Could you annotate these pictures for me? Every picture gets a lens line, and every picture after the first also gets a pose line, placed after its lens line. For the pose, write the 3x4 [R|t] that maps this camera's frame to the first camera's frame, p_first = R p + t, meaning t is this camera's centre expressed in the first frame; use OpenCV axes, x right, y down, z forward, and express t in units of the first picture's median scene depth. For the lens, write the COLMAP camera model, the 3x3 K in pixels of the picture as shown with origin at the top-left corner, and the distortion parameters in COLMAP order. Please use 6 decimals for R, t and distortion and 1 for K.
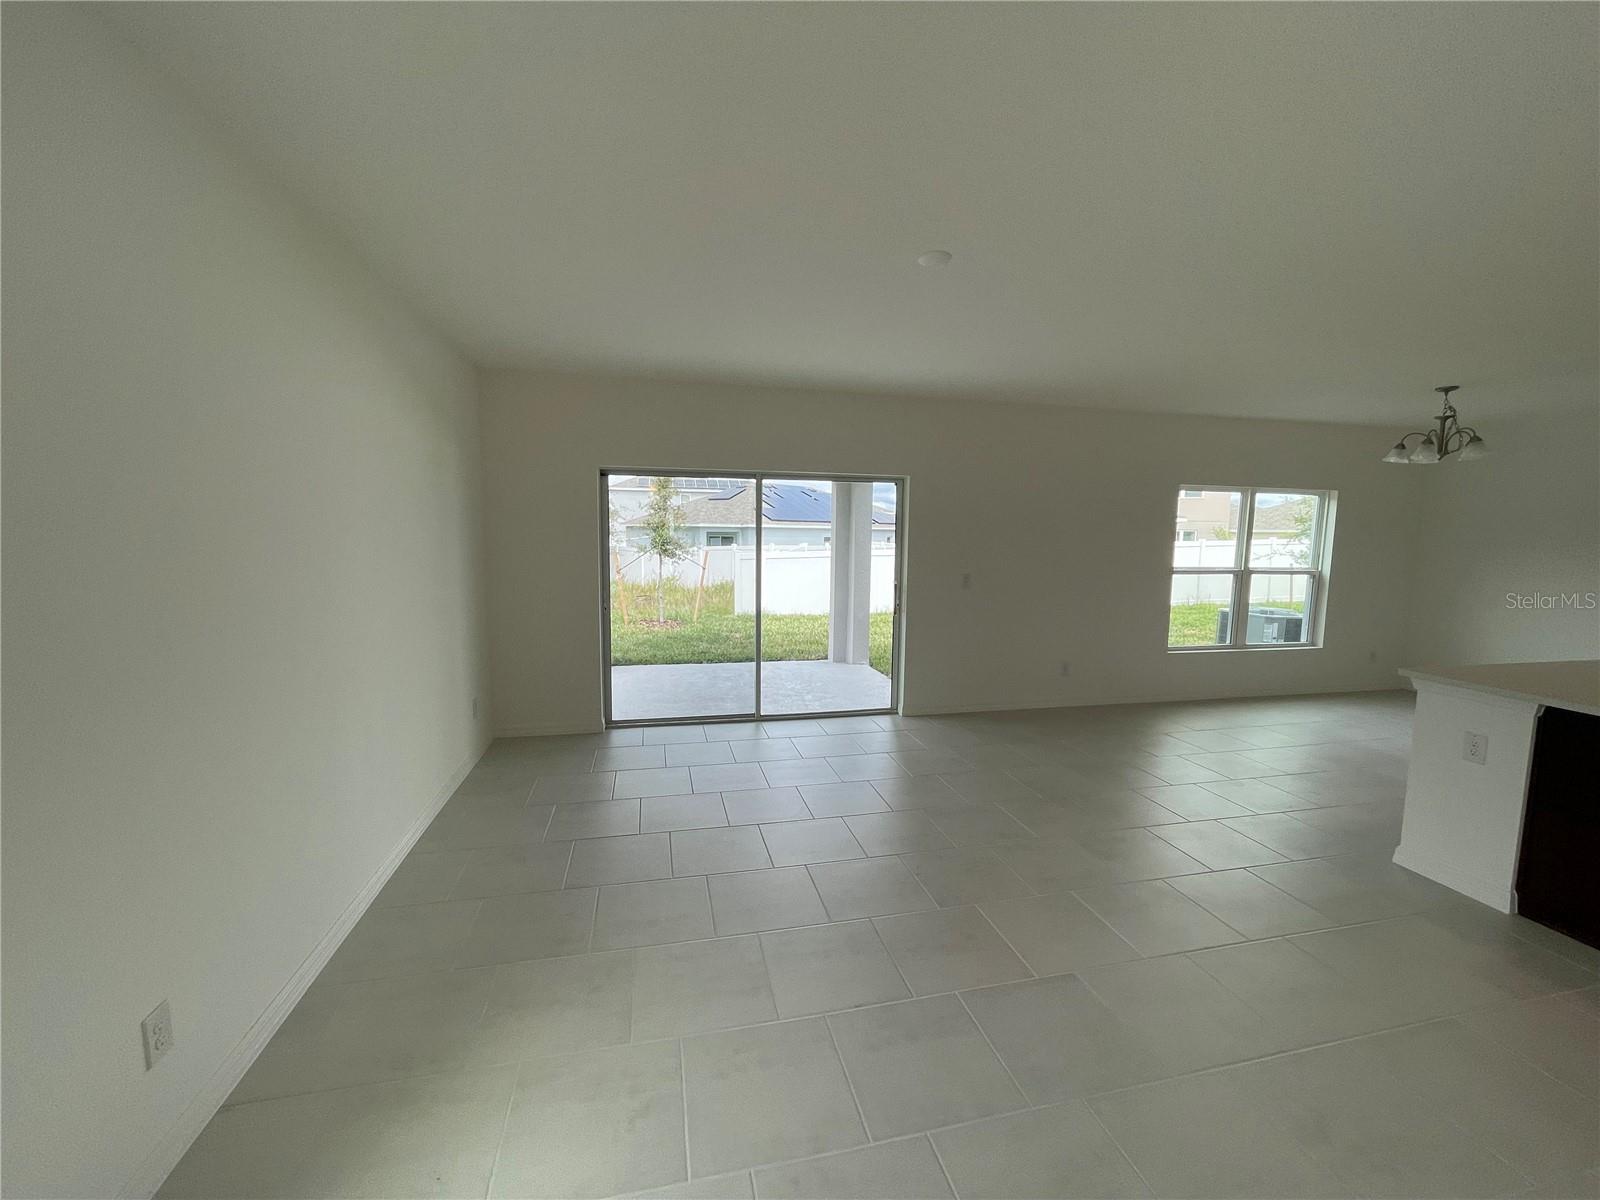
lens RADIAL K [[650.8, 0, 802.5], [0, 650.8, 601.0], [0, 0, 1]] dist [-0.000982, 0.000432]
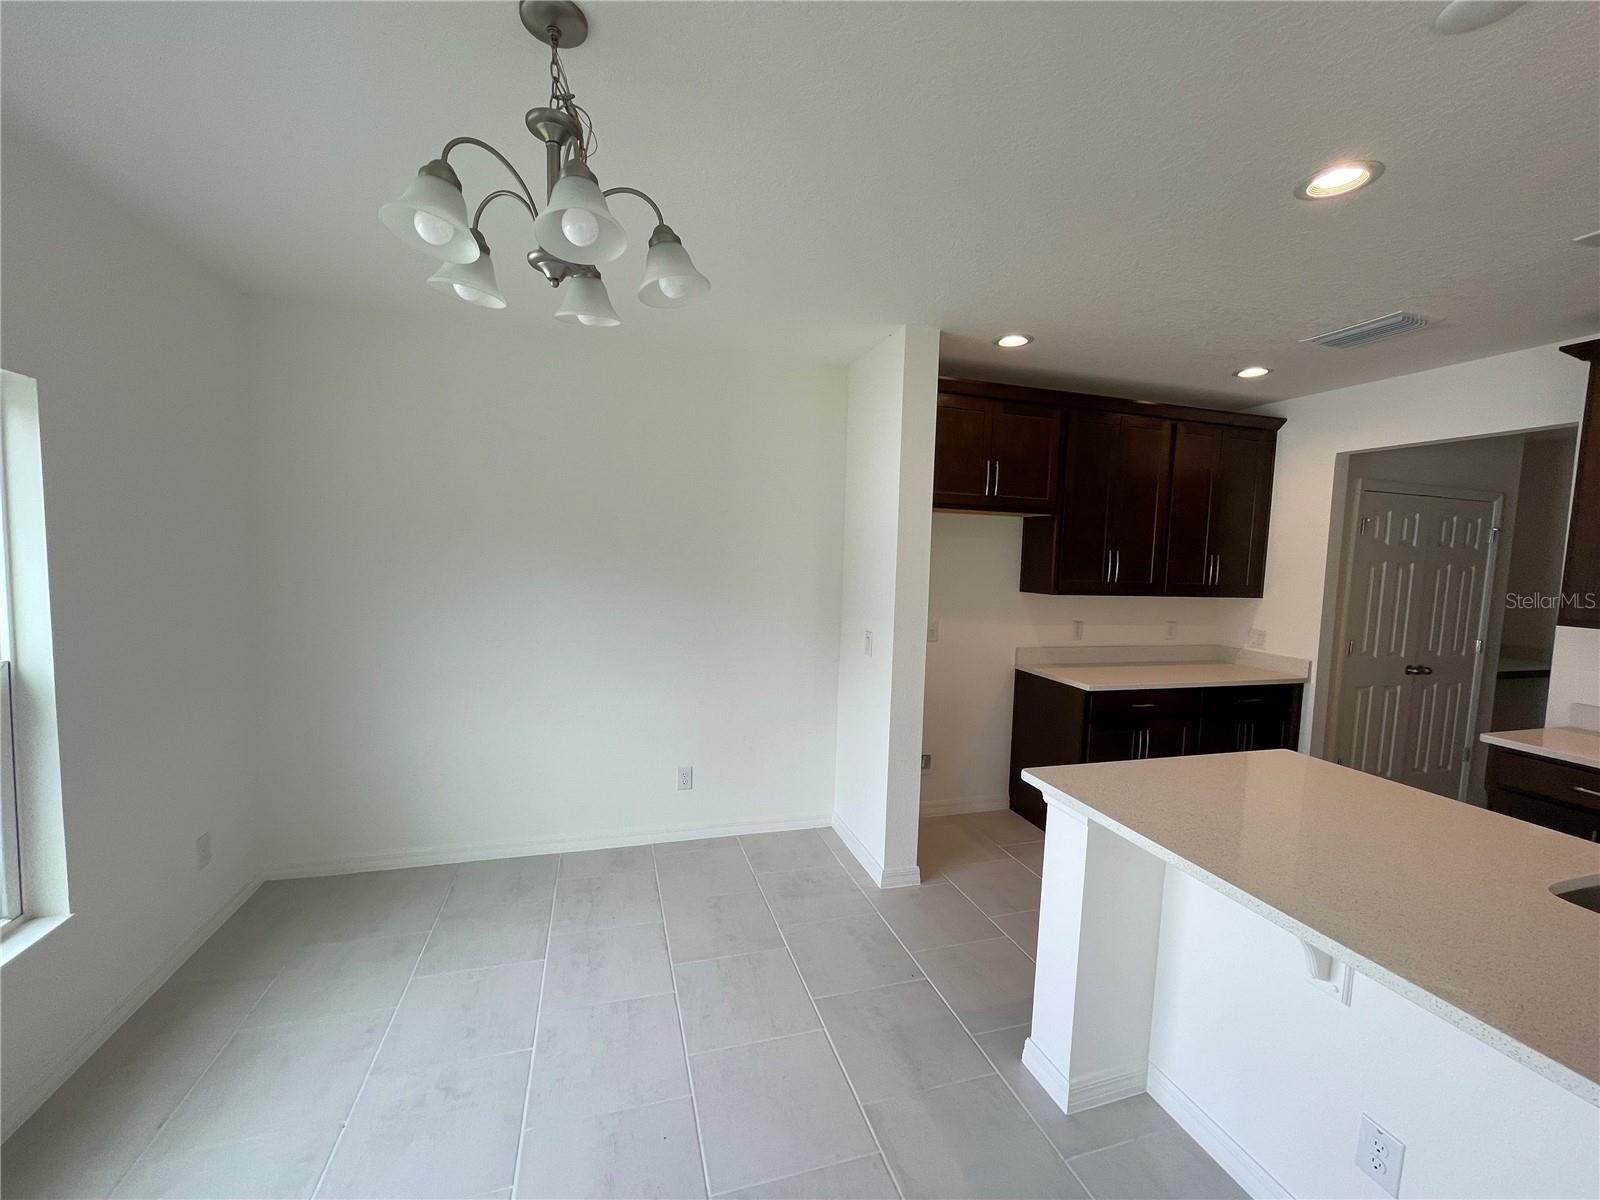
lens RADIAL K [[650.8, 0, 802.5], [0, 650.8, 601.0], [0, 0, 1]] dist [-0.000982, 0.000432]
pose [[-0.059072, -0.099008, 0.993332, 0.511212], [0.075400, 0.991784, 0.103337, -0.078375], [-0.995402, 0.081002, -0.051121, 0.687083]]
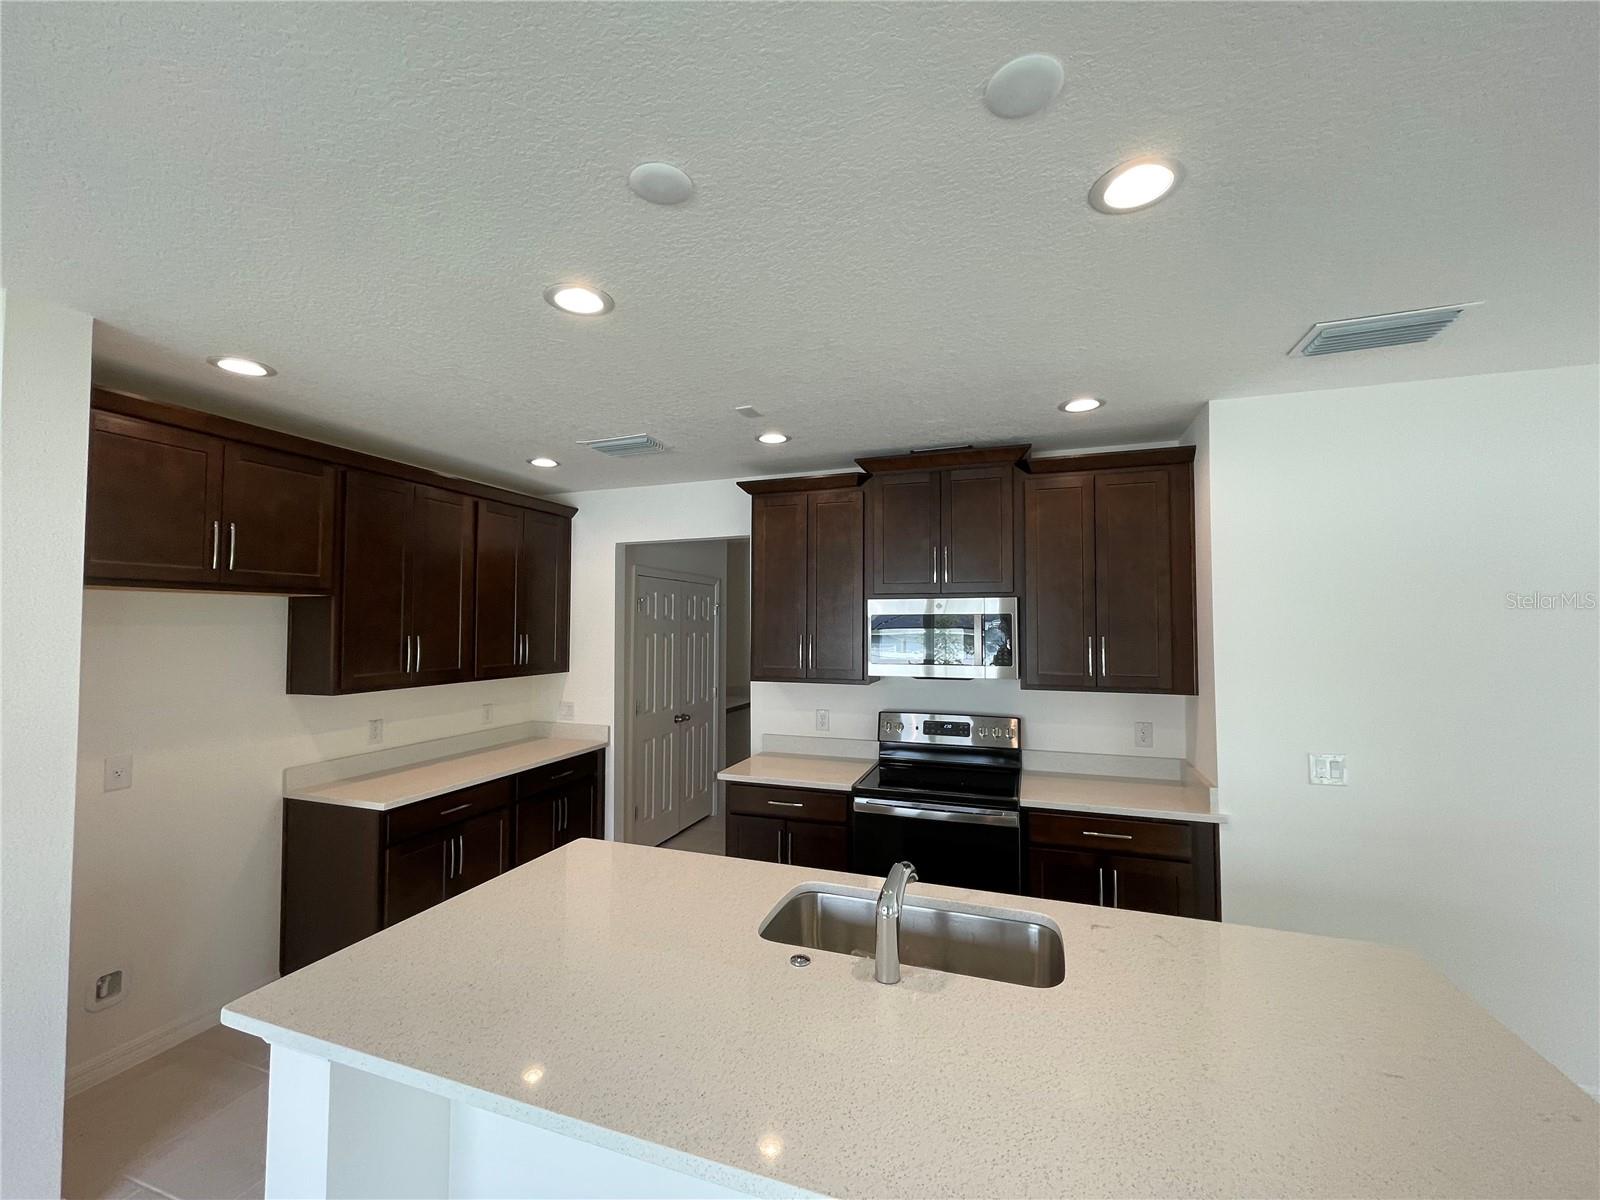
lens RADIAL K [[650.8, 0, 802.5], [0, 650.8, 601.0], [0, 0, 1]] dist [-0.000982, 0.000432]
pose [[-0.840641, 0.001828, 0.541589, 0.547072], [0.043631, 0.996973, 0.064359, -0.088990], [-0.539832, 0.077733, -0.838176, 0.634466]]
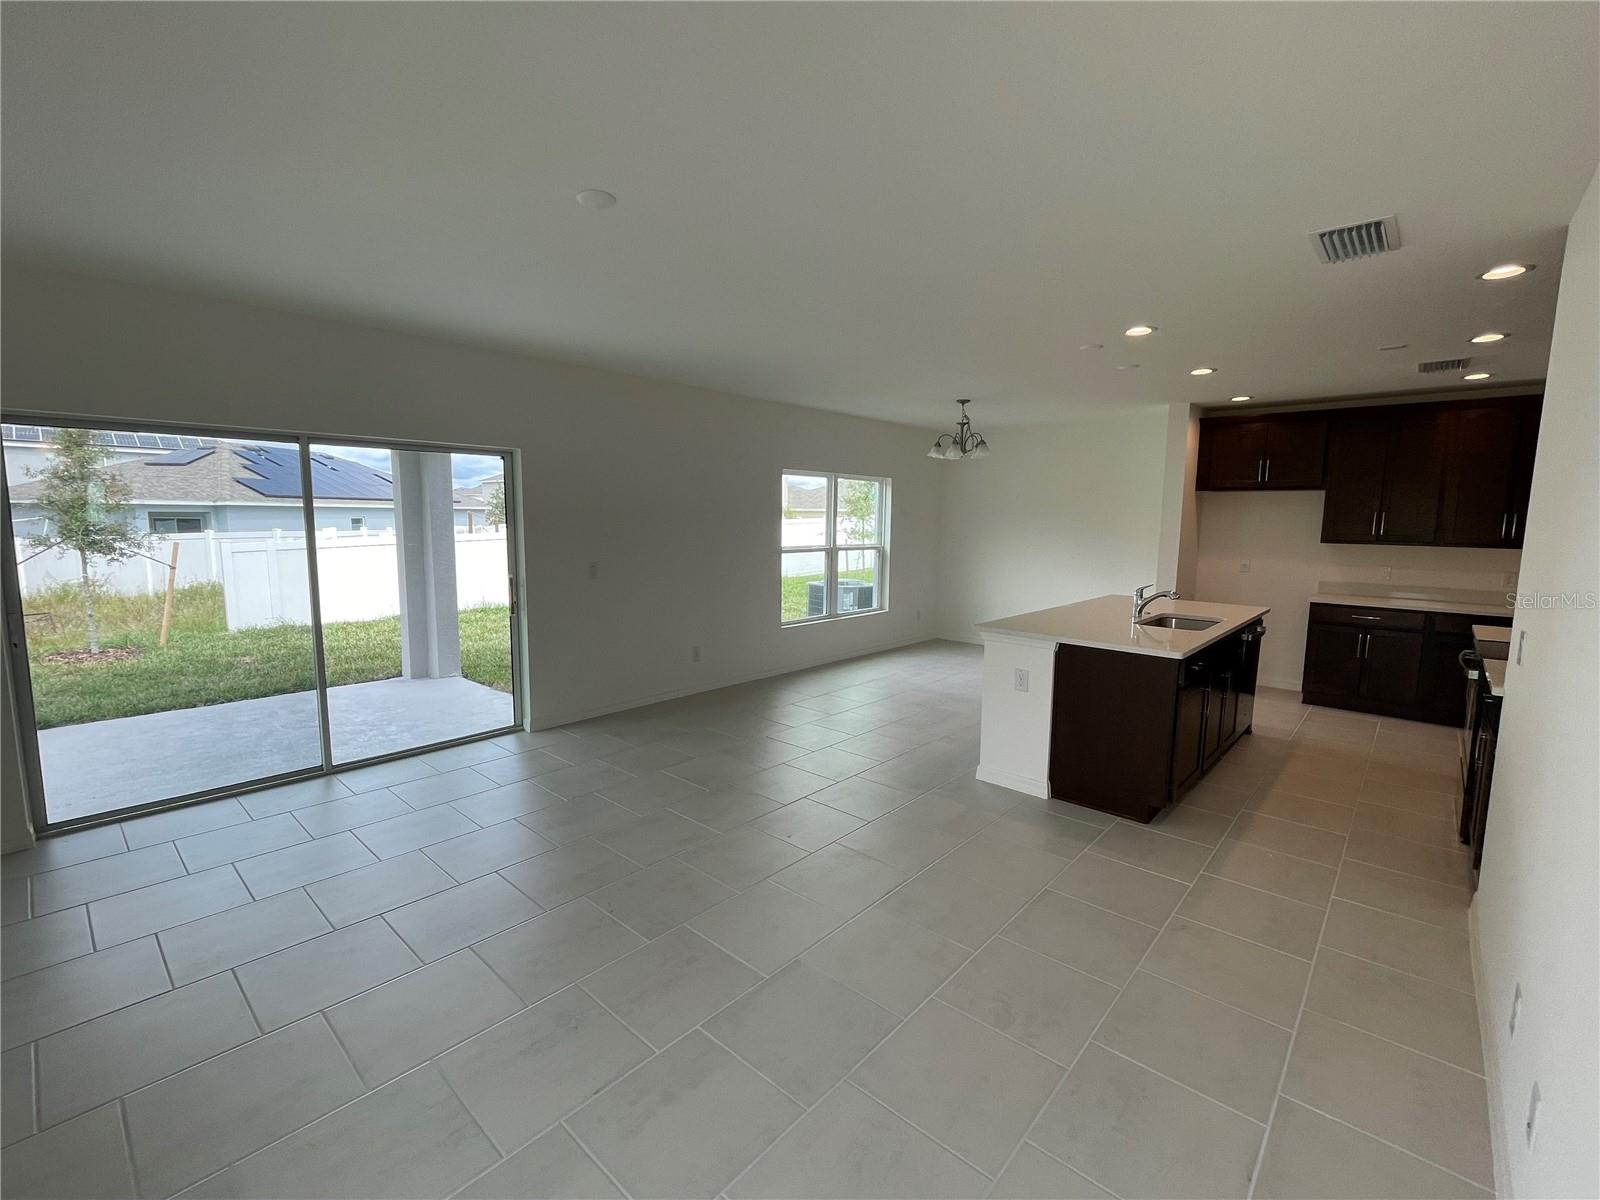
lens RADIAL K [[702.2, 0, 802.1], [0, 702.2, 597.4], [0, 0, 1]] dist [-0.000074, 0.000069]
pose [[0.819815, -0.071233, 0.568181, -0.056488], [0.061625, 0.997445, 0.036132, -0.008846], [-0.569303, 0.005393, 0.822110, 0.037528]]
